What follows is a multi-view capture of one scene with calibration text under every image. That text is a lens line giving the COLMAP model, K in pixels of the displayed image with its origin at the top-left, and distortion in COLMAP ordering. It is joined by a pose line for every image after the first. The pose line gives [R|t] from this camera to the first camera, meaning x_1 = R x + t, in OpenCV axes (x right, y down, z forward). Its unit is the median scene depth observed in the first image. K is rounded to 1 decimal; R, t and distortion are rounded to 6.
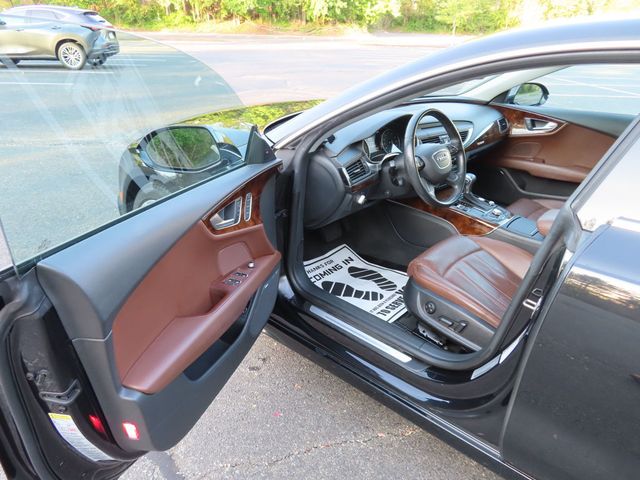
lens RADIAL K [[458.5, 0, 325.4], [0, 458.5, 244.7], [0, 0, 1]] dist [-0.012957, 0.011176]
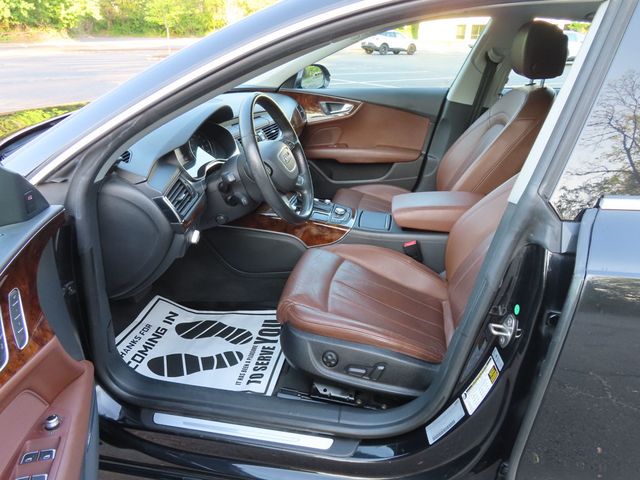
lens RADIAL K [[458.5, 0, 322.1], [0, 458.5, 240.6], [0, 0, 1]] dist [-0.012957, 0.011176]
pose [[0.850082, -0.235545, 0.471040, -0.070229], [0.241294, 0.969204, 0.049191, -0.071822], [-0.468121, 0.071843, 0.880739, 0.286190]]
